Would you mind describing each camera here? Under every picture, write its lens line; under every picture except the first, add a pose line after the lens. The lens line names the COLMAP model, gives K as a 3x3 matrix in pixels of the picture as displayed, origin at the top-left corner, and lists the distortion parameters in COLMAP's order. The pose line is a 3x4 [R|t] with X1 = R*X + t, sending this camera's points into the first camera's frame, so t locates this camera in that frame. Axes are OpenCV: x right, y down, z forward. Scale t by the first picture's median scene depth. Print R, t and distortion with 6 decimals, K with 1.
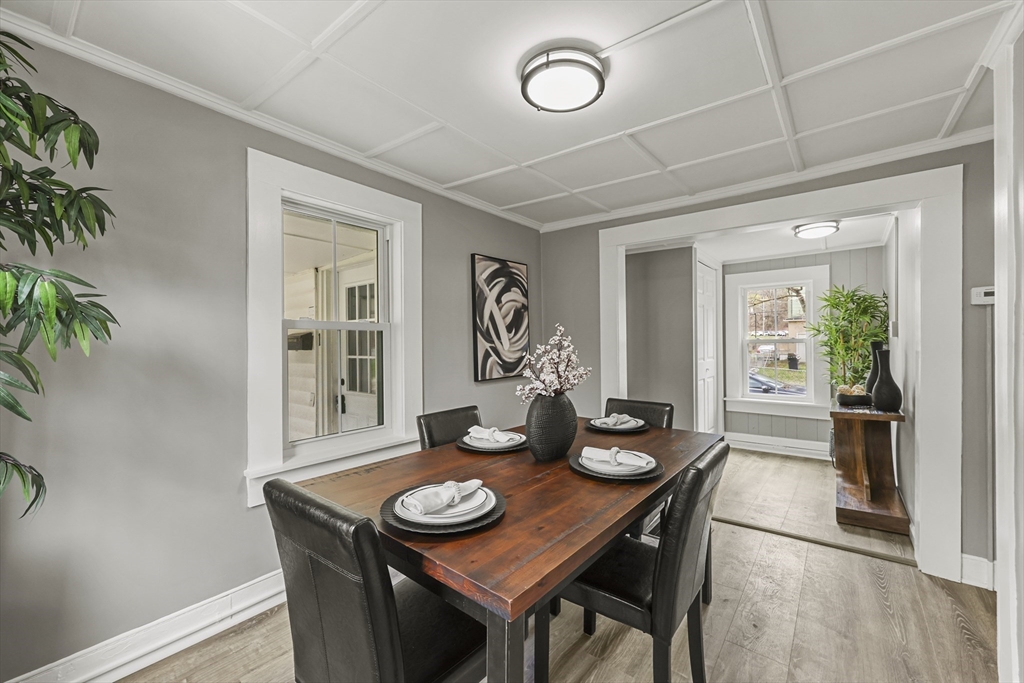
lens RADIAL K [[407.7, 0, 516.7], [0, 407.7, 342.2], [0, 0, 1]] dist [-0.010402, 0.000177]
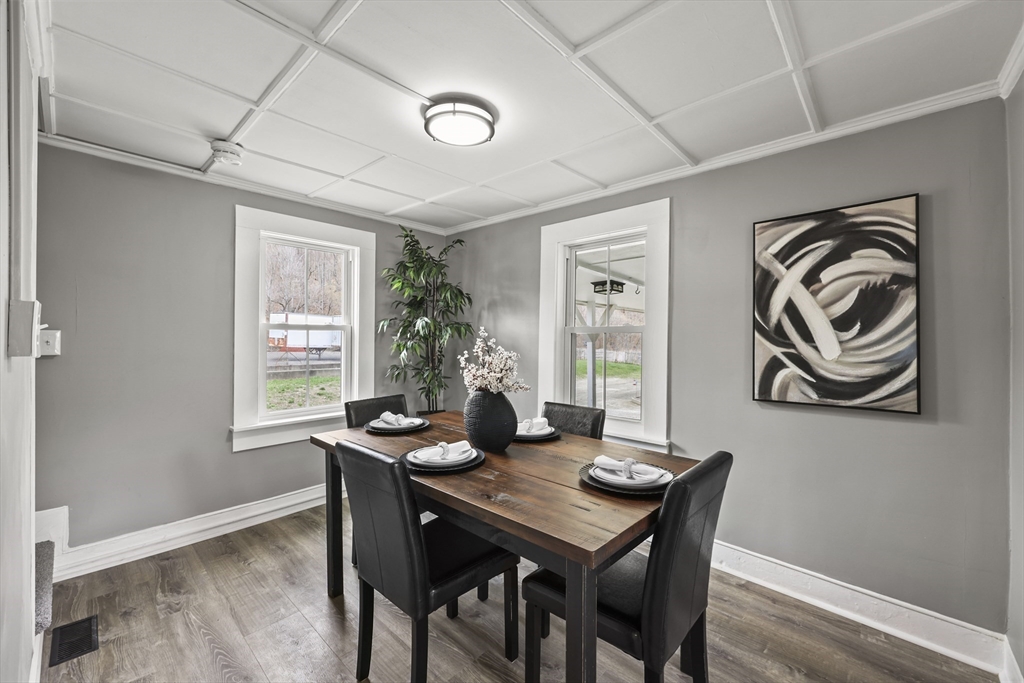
lens RADIAL K [[407.7, 0, 510.7], [0, 407.7, 341.1], [0, 0, 1]] dist [-0.010402, 0.000177]
pose [[-0.069002, 0.005640, -0.997601, 0.610915], [-0.005130, 0.999969, 0.006008, -0.009738], [0.997603, 0.005532, -0.068971, 0.585055]]
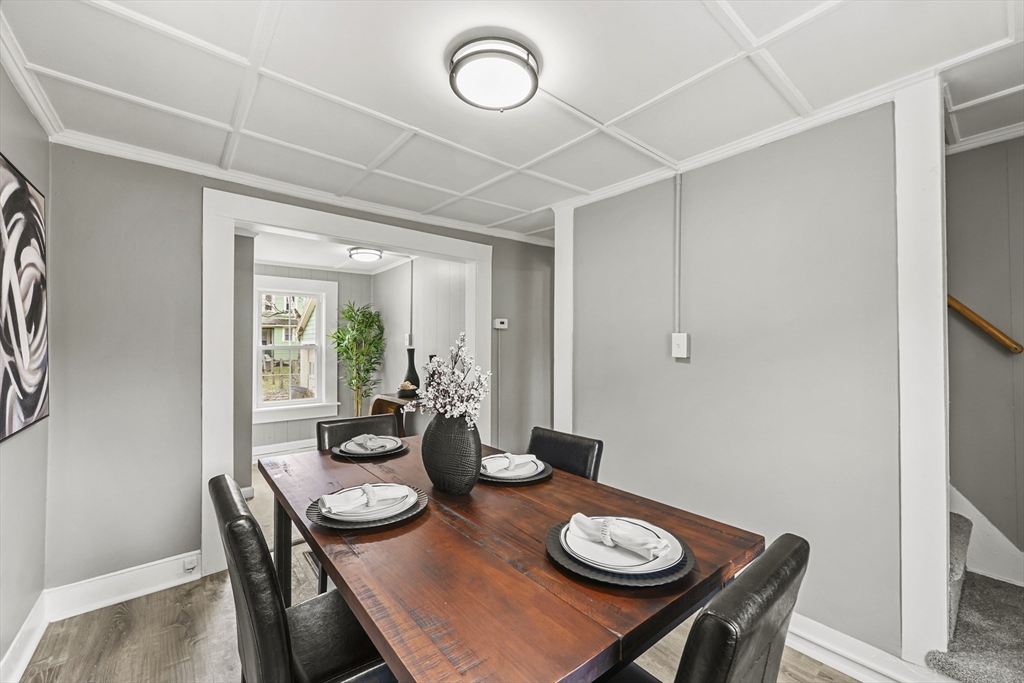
lens RADIAL K [[407.7, 0, 517.9], [0, 407.7, 339.7], [0, 0, 1]] dist [-0.010402, 0.000177]
pose [[0.196385, 0.018354, 0.980355, -0.374795], [-0.003281, 0.999831, -0.018062, -0.007562], [-0.980521, 0.000330, 0.196412, 0.362693]]
